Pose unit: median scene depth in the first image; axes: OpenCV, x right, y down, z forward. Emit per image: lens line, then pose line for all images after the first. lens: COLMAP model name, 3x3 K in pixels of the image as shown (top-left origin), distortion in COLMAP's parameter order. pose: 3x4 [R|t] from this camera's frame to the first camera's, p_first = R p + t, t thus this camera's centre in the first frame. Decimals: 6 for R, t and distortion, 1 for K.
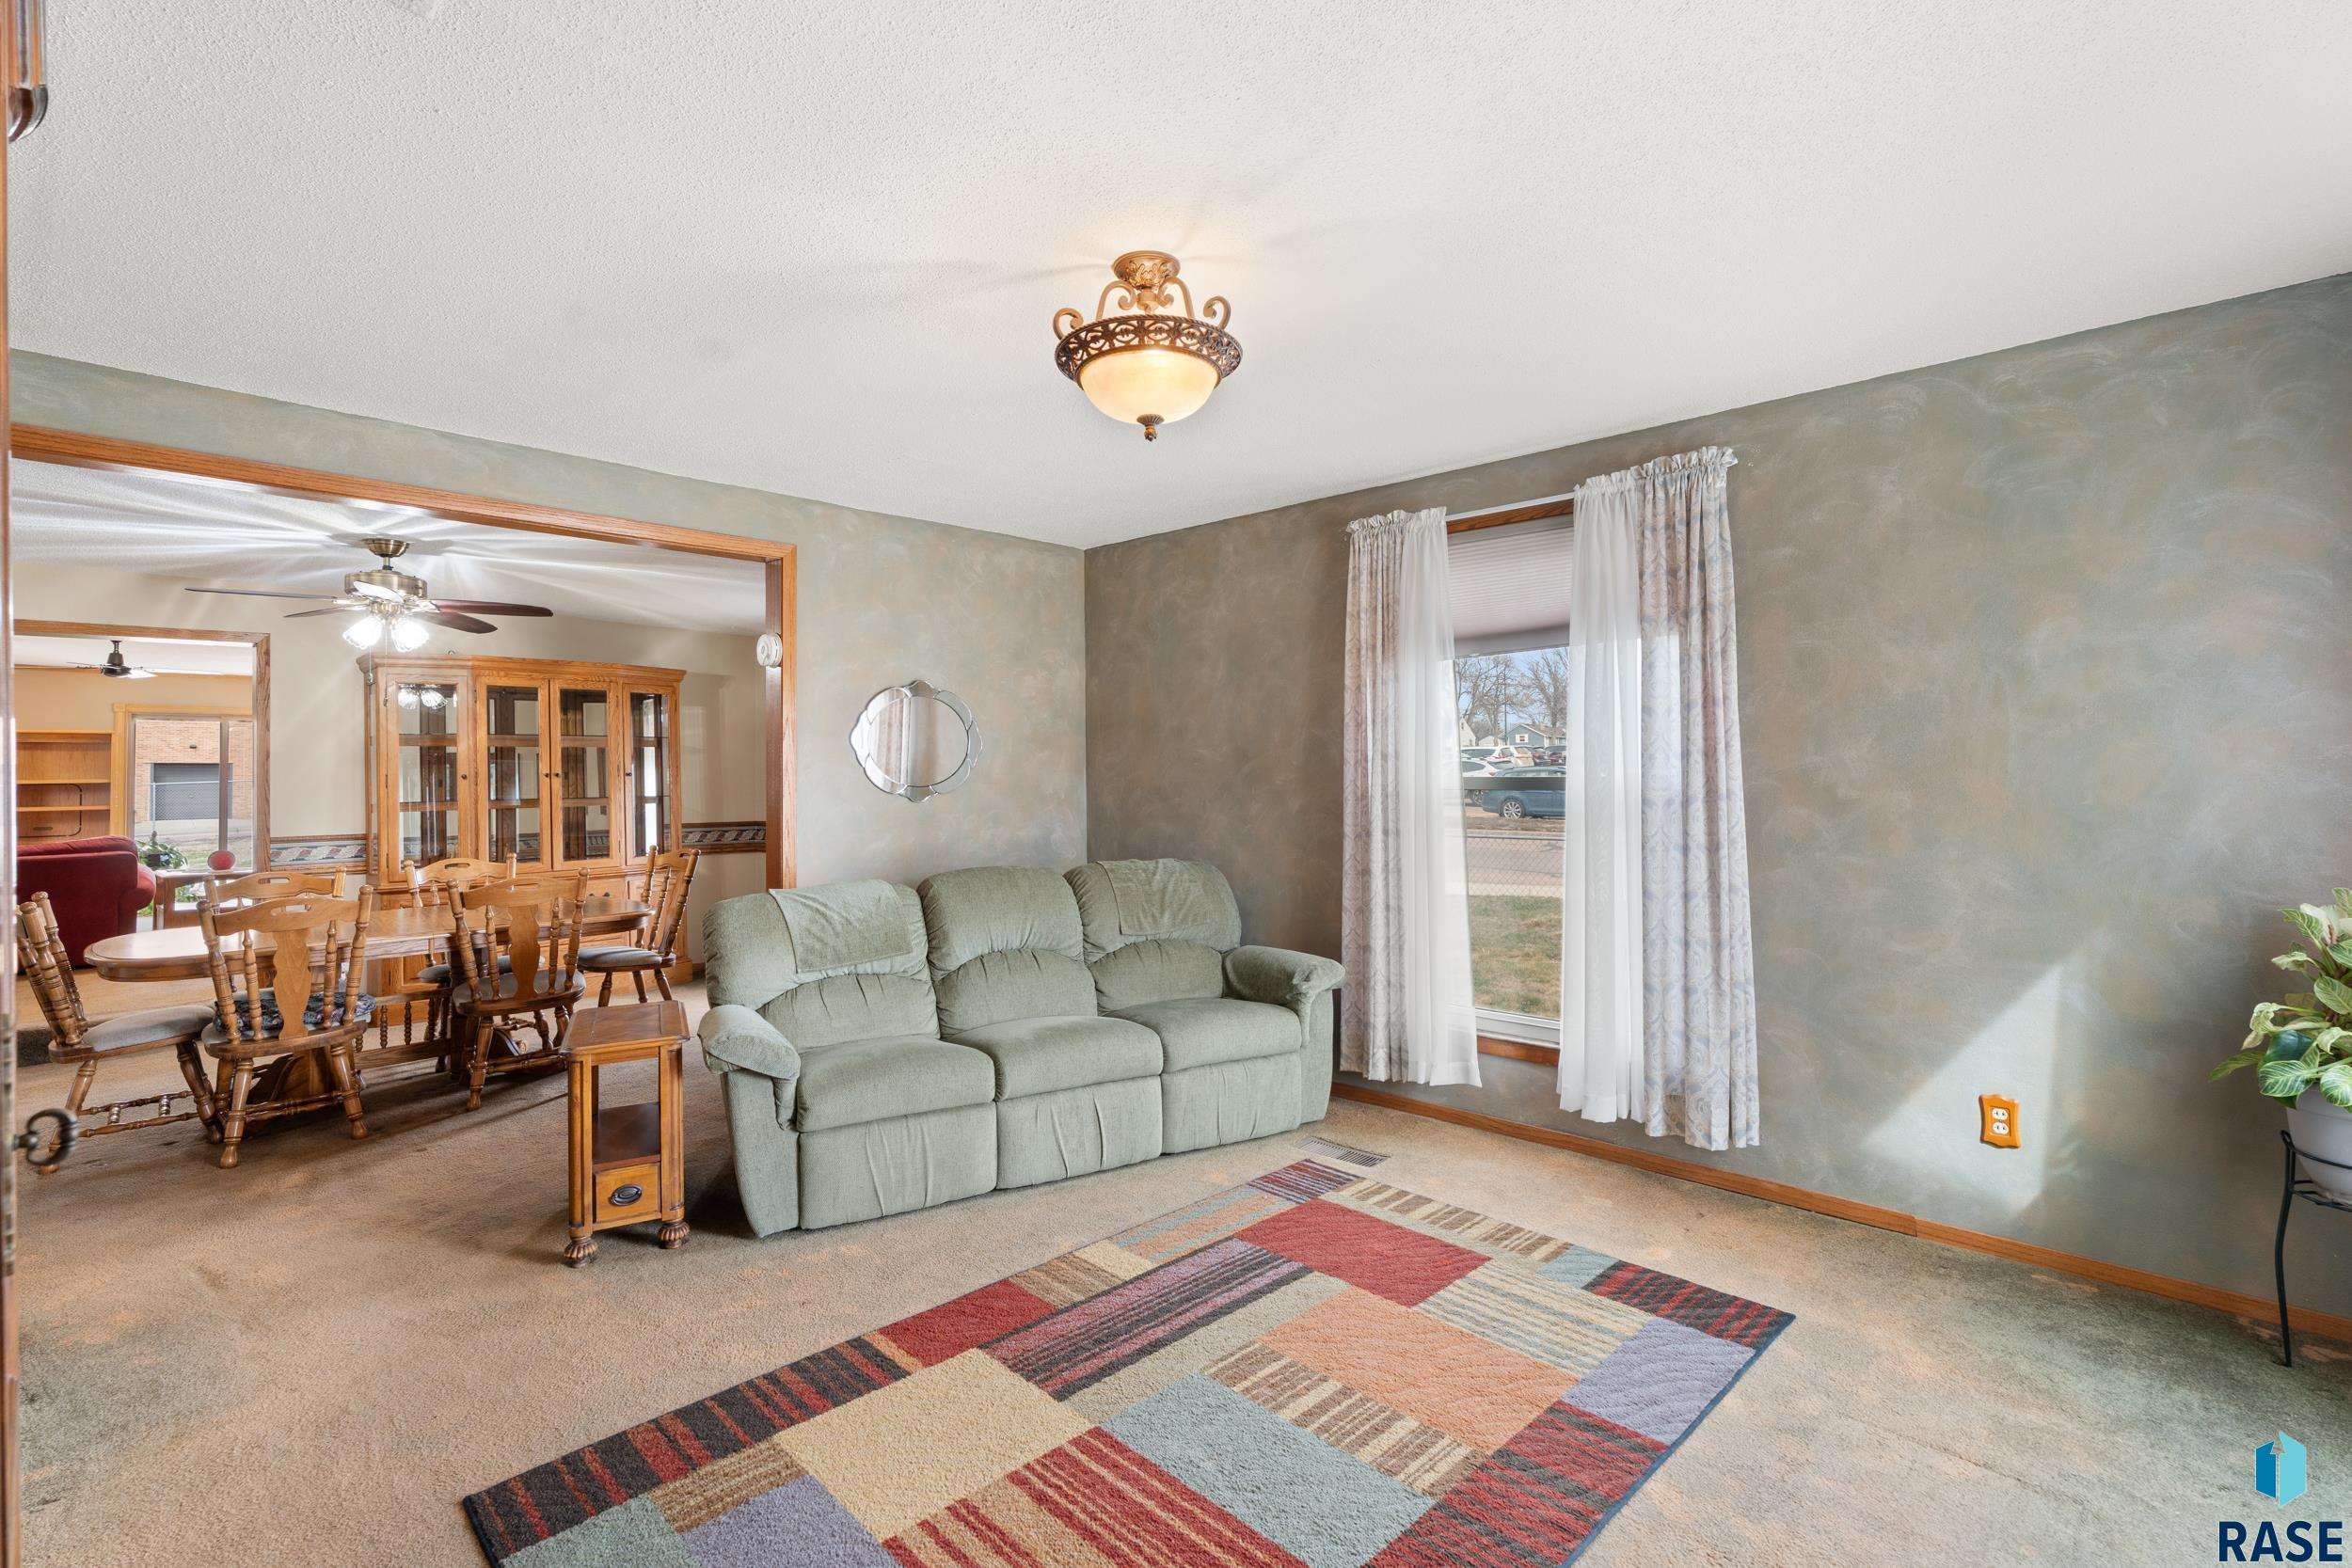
lens RADIAL K [[1083.3, 0, 1175.3], [0, 1083.3, 801.3], [0, 0, 1]] dist [0.002844, 0.000240]
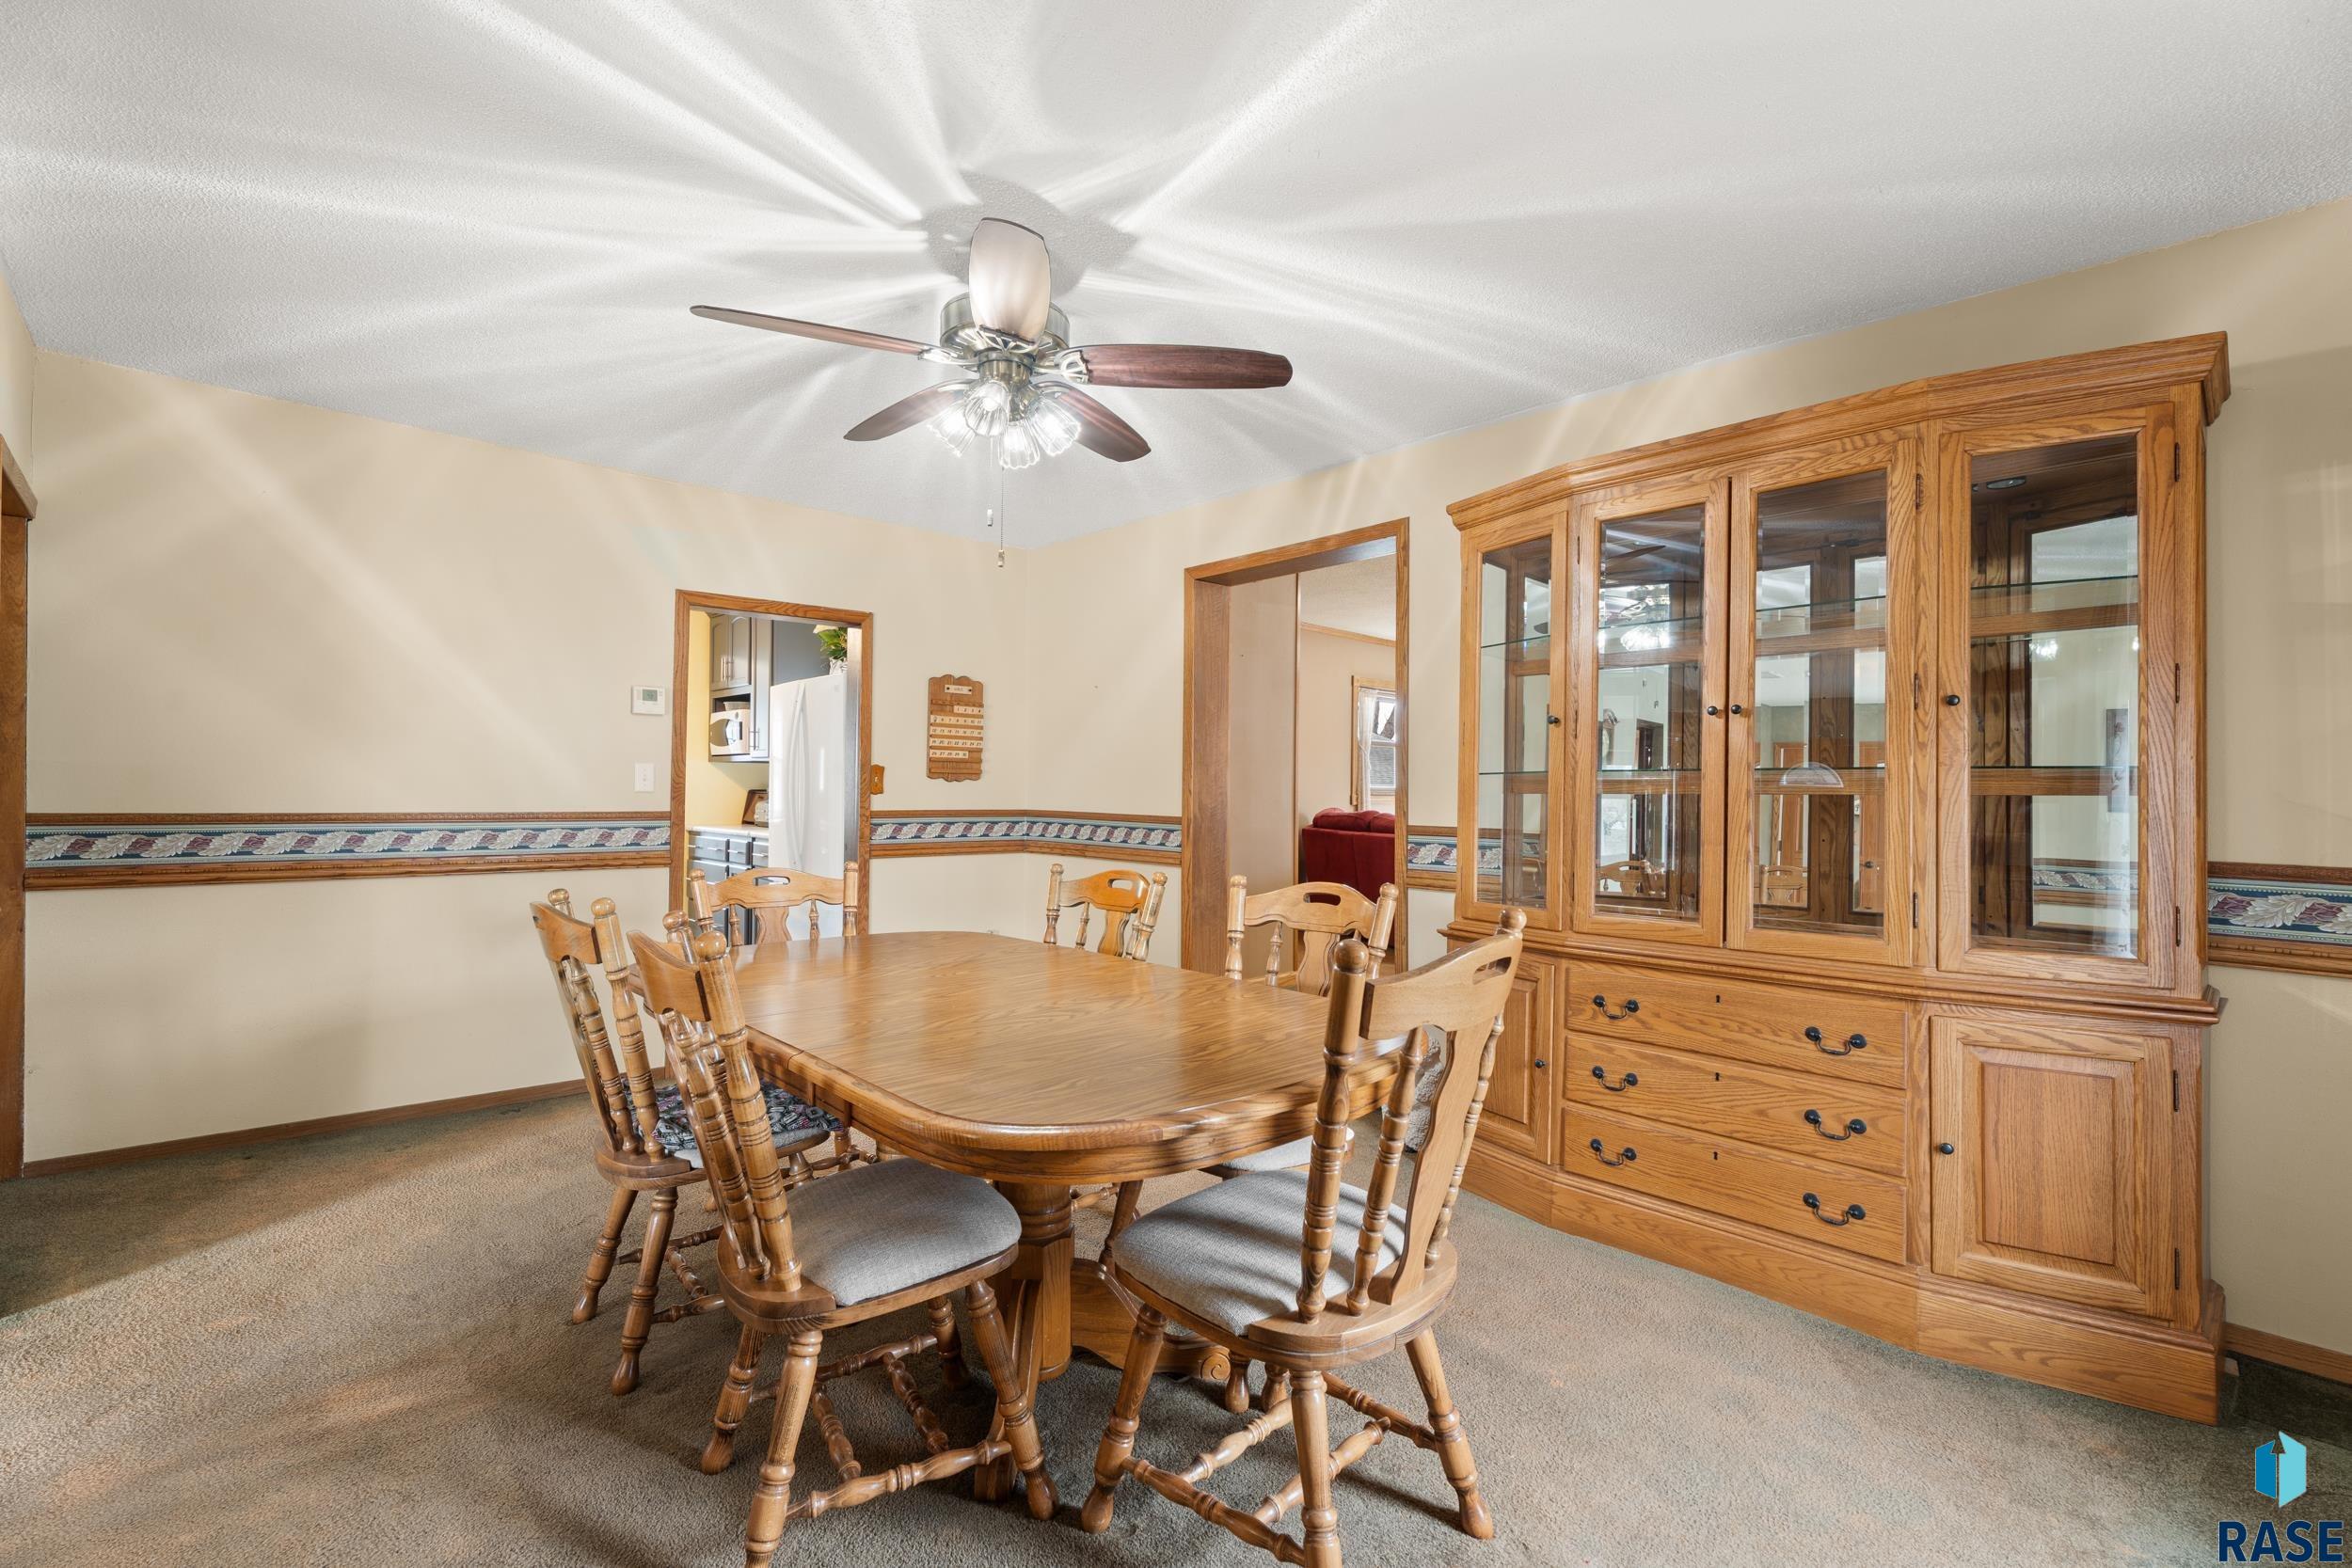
lens RADIAL K [[1083.3, 0, 1175.3], [0, 1083.3, 801.3], [0, 0, 1]] dist [0.002844, 0.000240]
pose [[-0.051391, 0.001379, -0.998678, -0.144514], [-0.030748, 0.999523, 0.002962, 0.013978], [0.998205, 0.030859, -0.051324, 0.724609]]
